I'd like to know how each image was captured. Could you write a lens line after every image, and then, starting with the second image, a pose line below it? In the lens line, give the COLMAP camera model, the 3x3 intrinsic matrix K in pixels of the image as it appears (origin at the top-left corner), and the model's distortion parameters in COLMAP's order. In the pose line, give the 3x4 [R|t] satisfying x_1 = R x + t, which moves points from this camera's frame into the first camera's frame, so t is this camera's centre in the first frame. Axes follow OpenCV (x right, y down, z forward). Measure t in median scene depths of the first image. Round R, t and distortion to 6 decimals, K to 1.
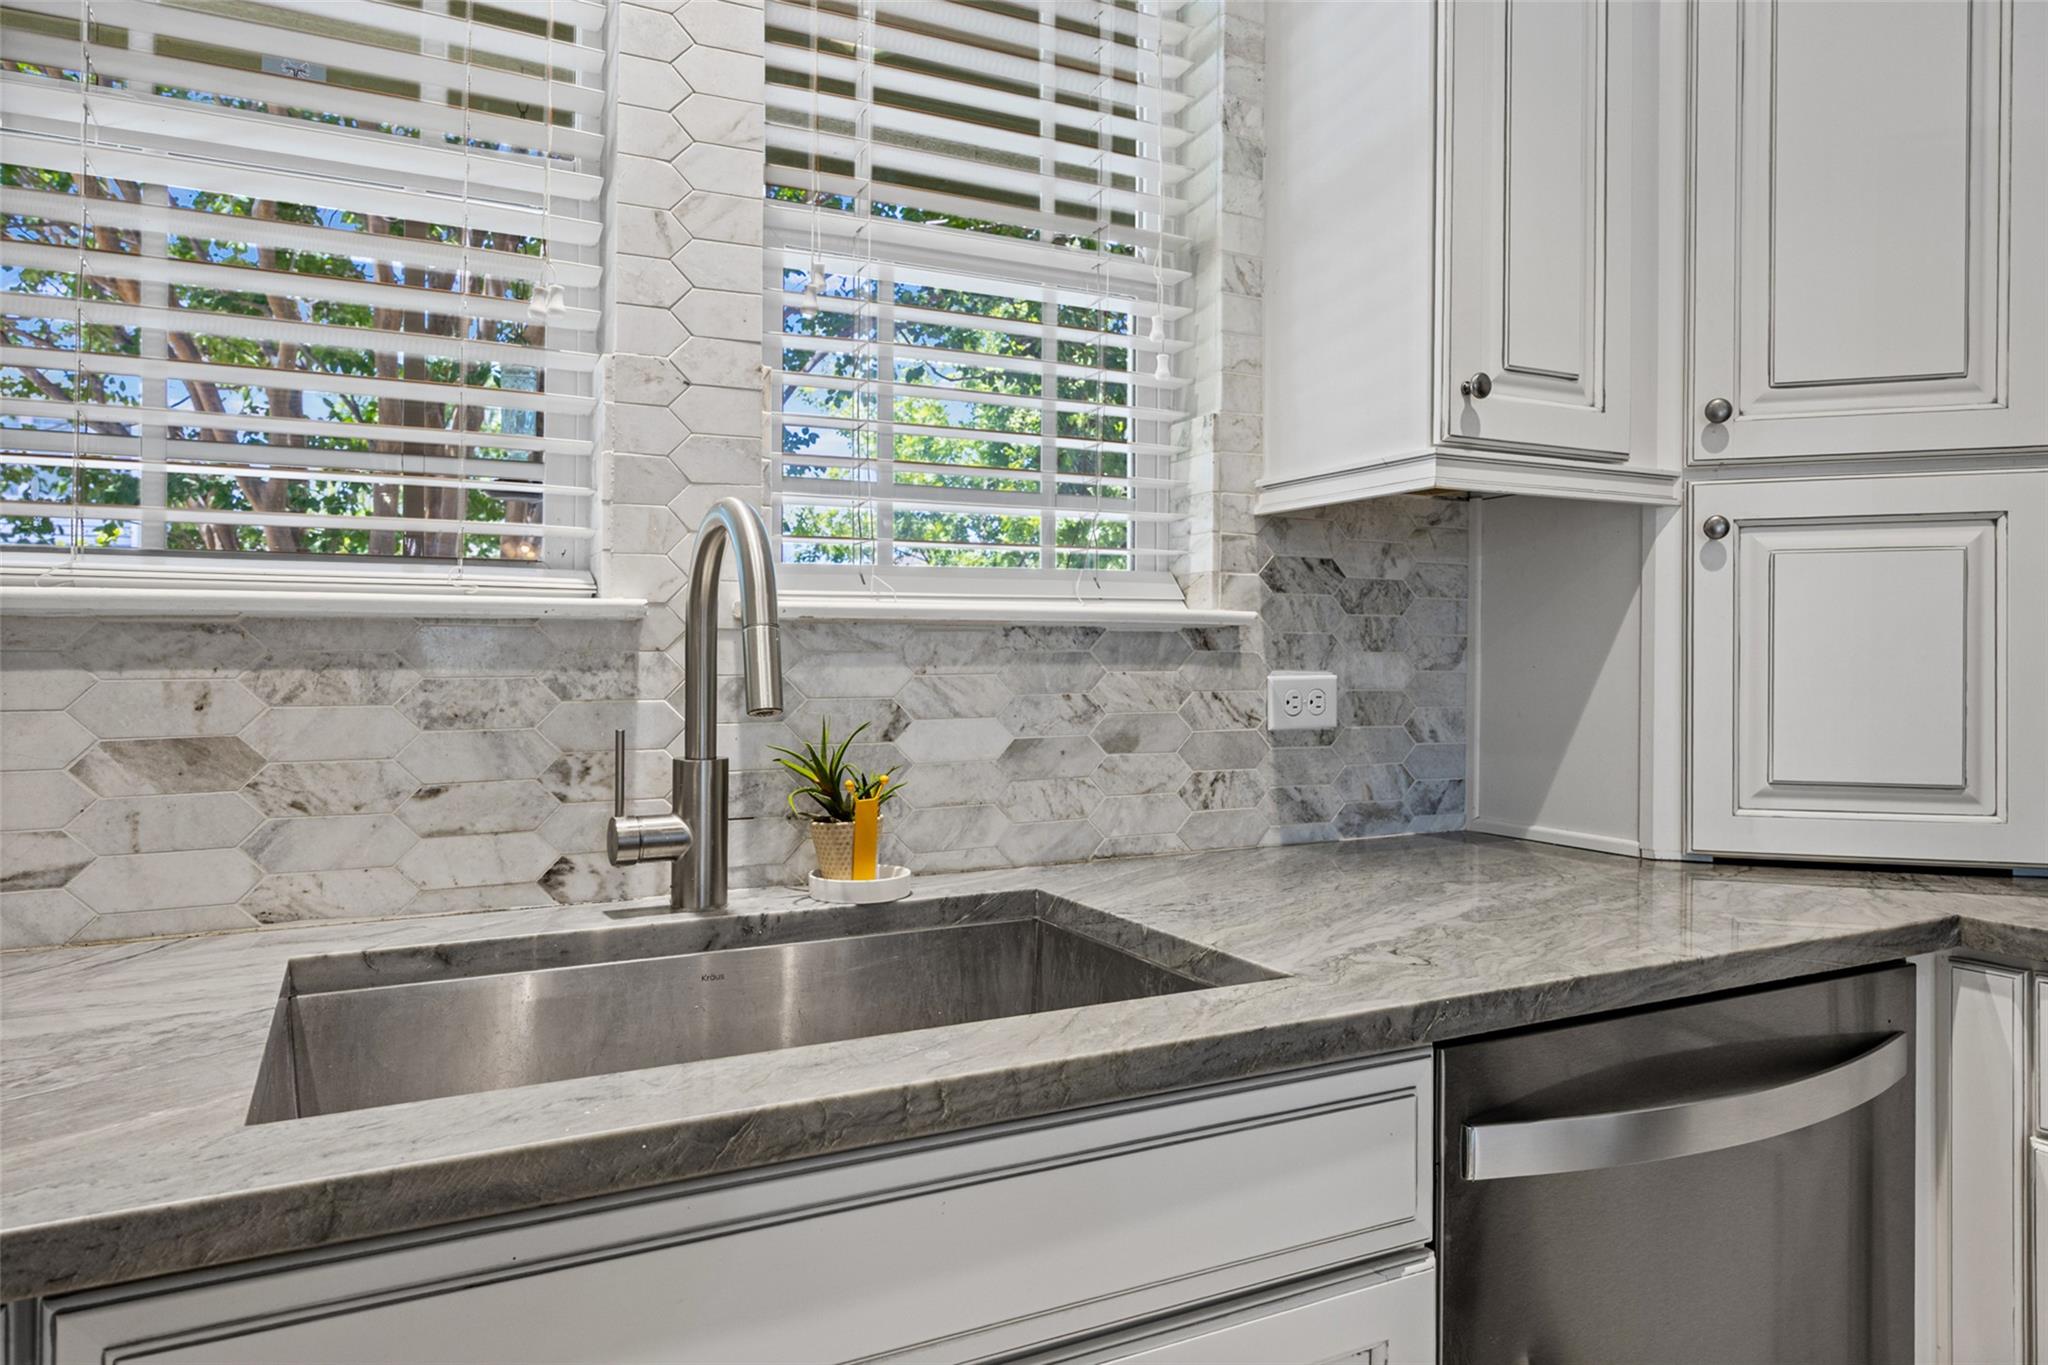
lens RADIAL K [[1308.9, 0, 1041.9], [0, 1308.9, 641.1], [0, 0, 1]] dist [0.001083, -0.000431]
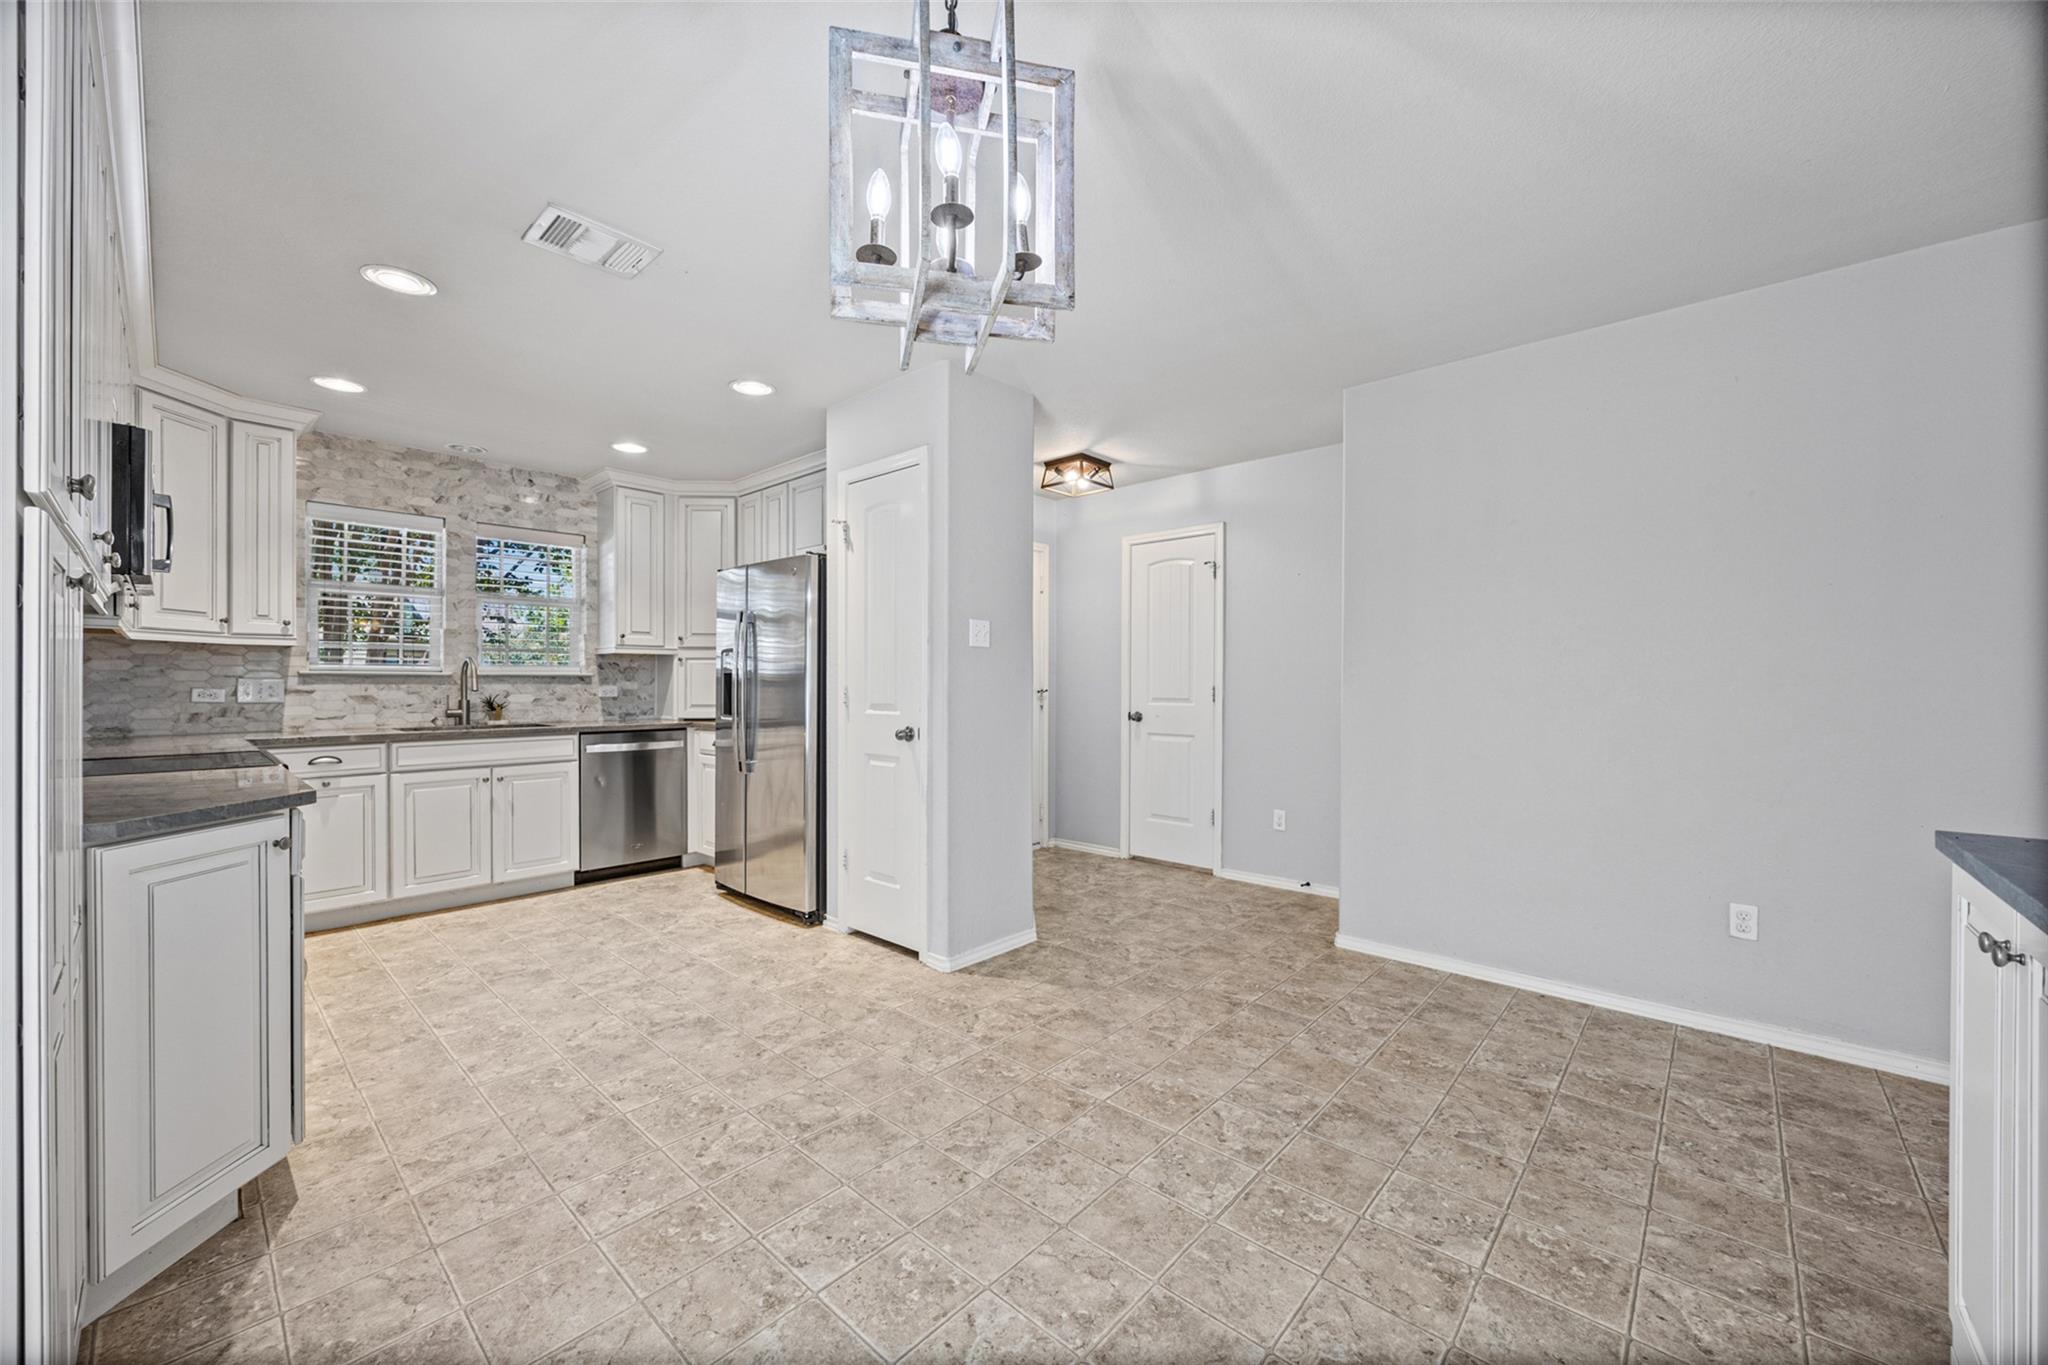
lens RADIAL K [[790.3, 0, 1029.0], [0, 790.3, 679.7], [0, 0, 1]] dist [0.000265, -0.000489]
pose [[0.933774, 0.000268, 0.357863, 0.710644], [-0.002108, 0.999986, 0.004751, -0.018115], [-0.357857, -0.005190, 0.933762, -2.730785]]
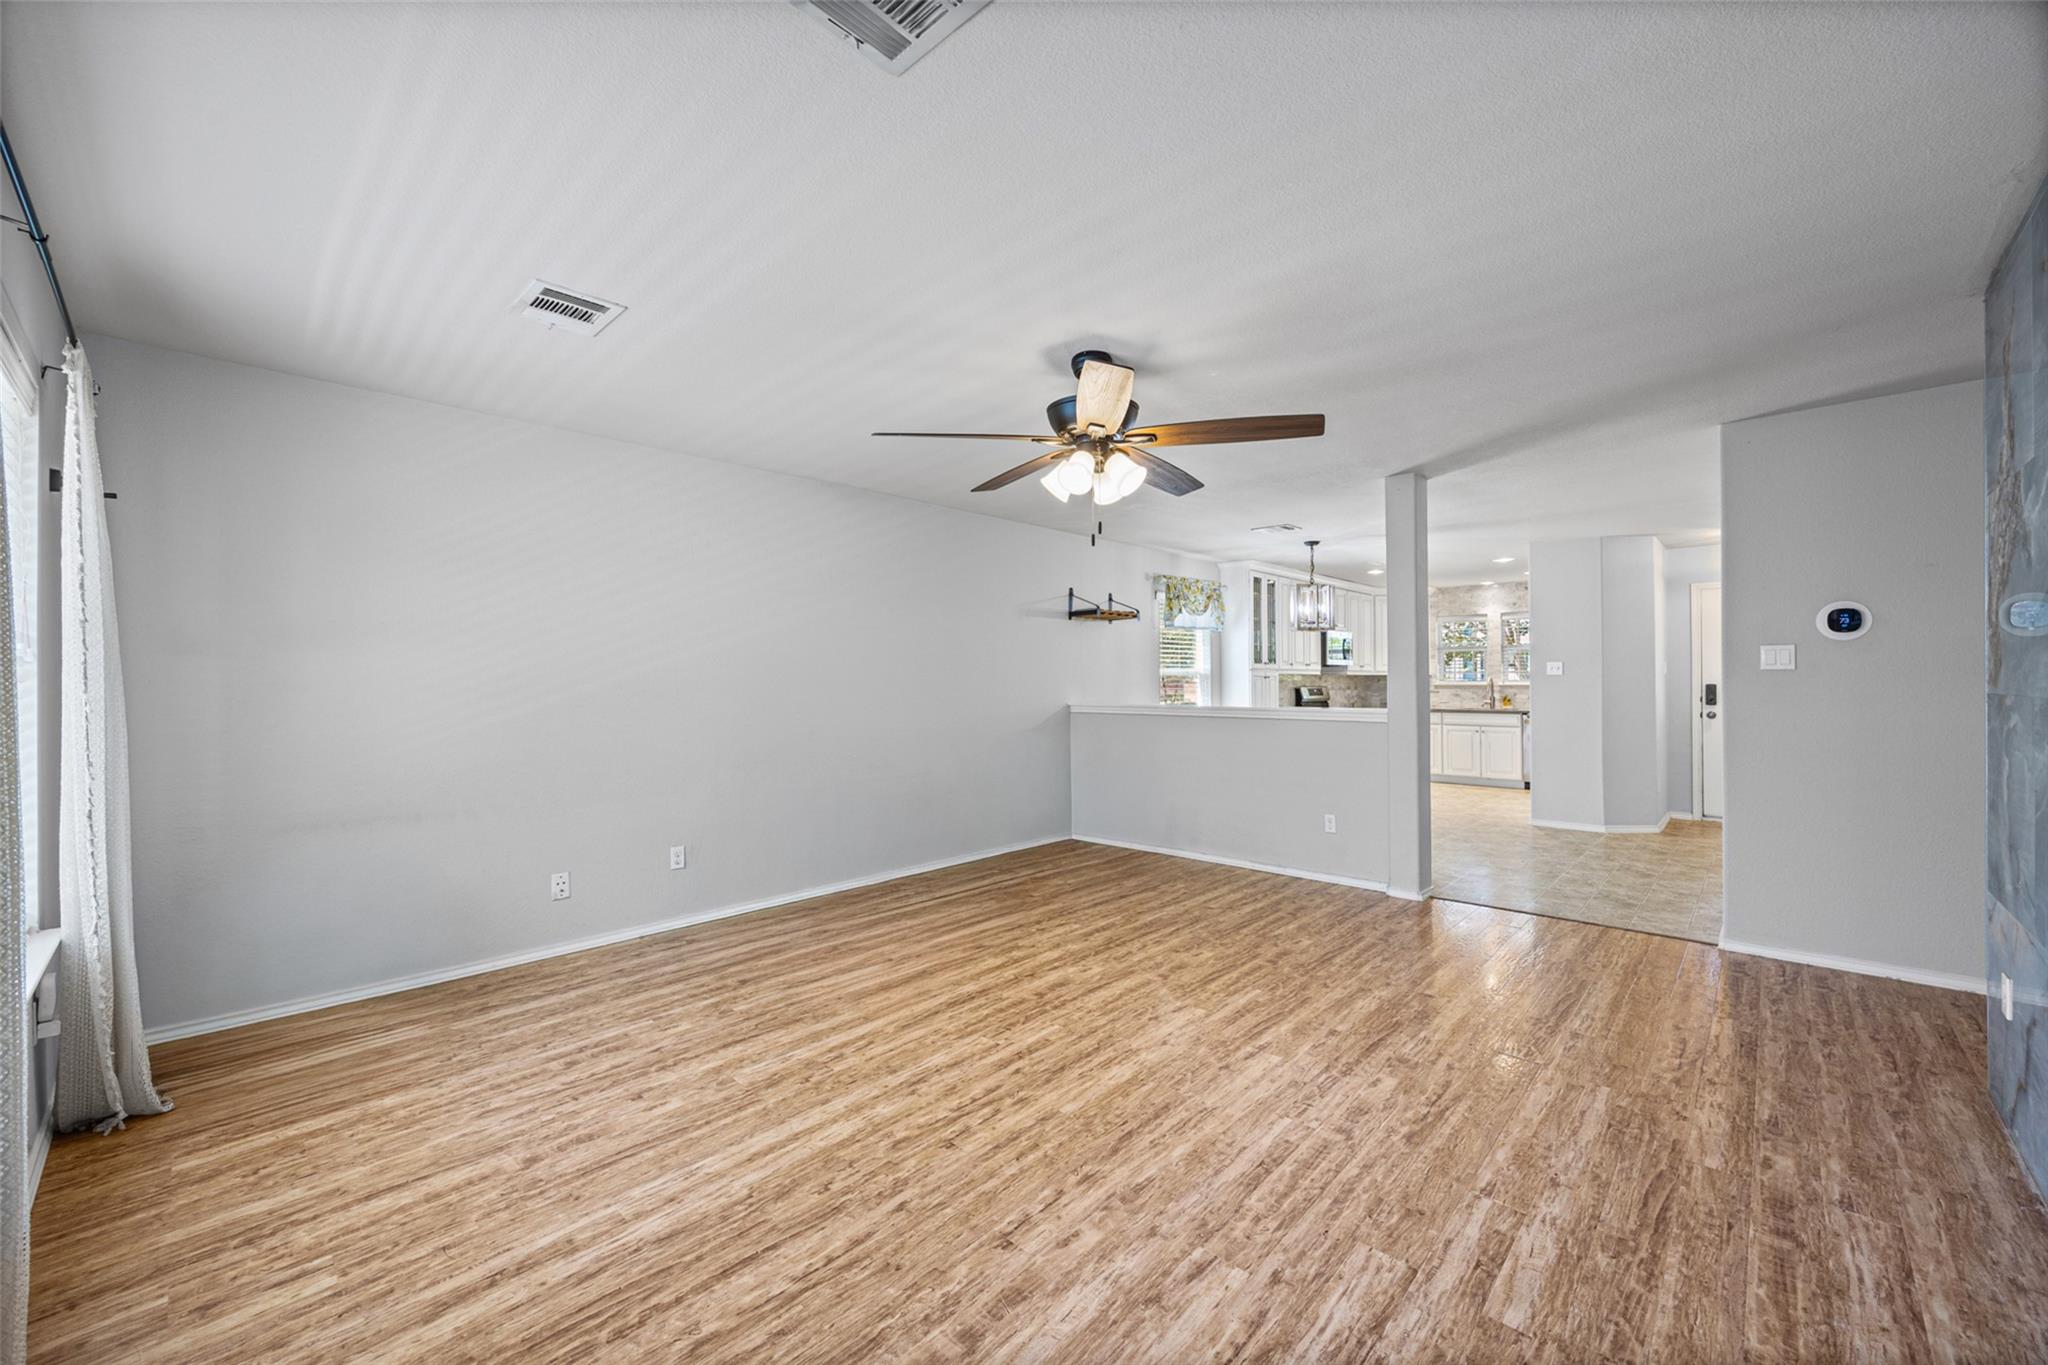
lens RADIAL K [[790.3, 0, 1025.5], [0, 790.3, 677.5], [0, 0, 1]] dist [0.000265, -0.000489]
pose [[0.333359, -0.008809, -0.942759, 4.693081], [0.016198, 0.999862, -0.003615, -0.117951], [0.942661, -0.014065, 0.333456, -5.007593]]
